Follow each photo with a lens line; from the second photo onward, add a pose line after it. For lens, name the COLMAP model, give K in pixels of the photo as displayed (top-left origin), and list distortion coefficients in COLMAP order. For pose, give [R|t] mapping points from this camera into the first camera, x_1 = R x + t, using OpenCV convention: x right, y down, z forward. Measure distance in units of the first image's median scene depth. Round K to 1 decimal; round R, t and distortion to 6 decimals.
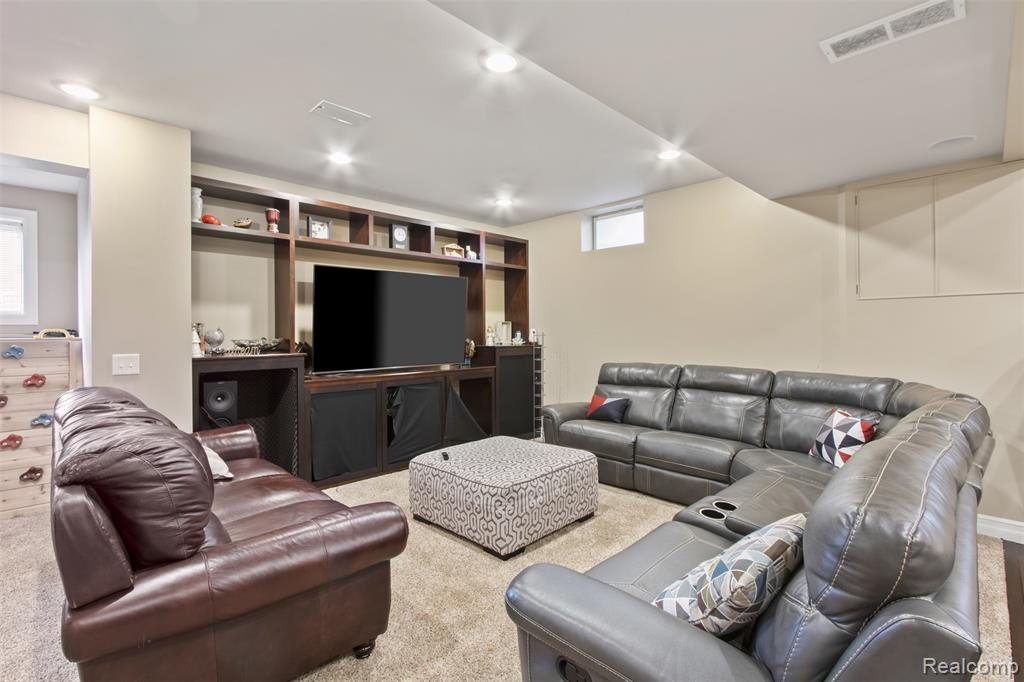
lens RADIAL K [[475.4, 0, 510.0], [0, 475.4, 334.6], [0, 0, 1]] dist [0.003842, -0.000233]
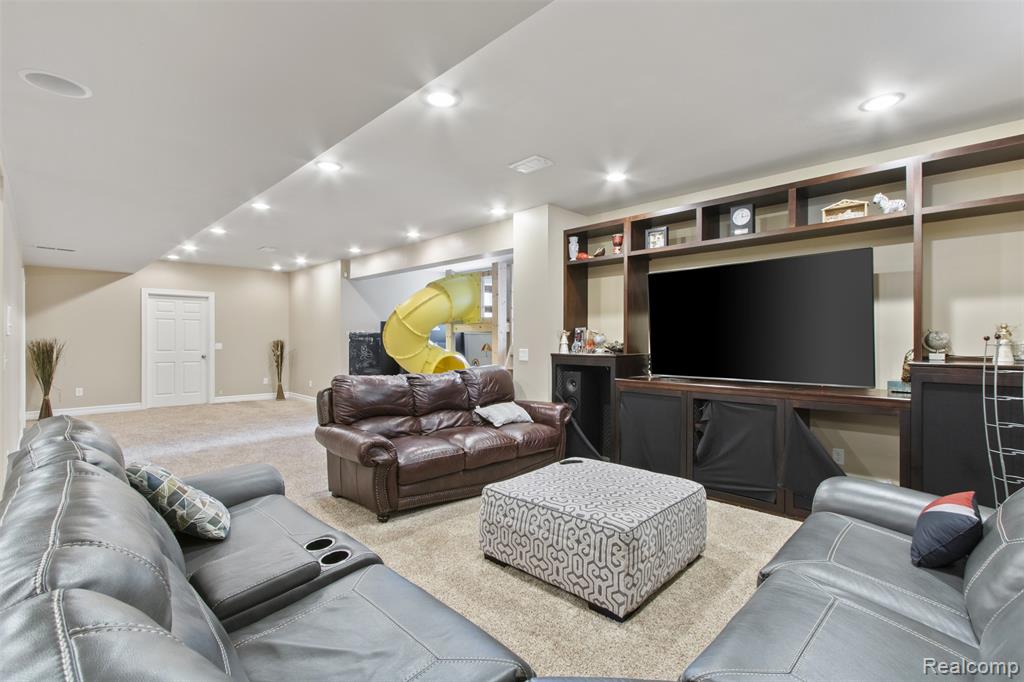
lens RADIAL K [[468.6, 0, 510.4], [0, 468.6, 342.2], [0, 0, 1]] dist [0.002478, -0.000785]
pose [[0.002003, 0.012050, -0.999925, 0.903680], [-0.009244, 0.999885, 0.012031, -0.002655], [0.999955, 0.009219, 0.002115, 0.953679]]
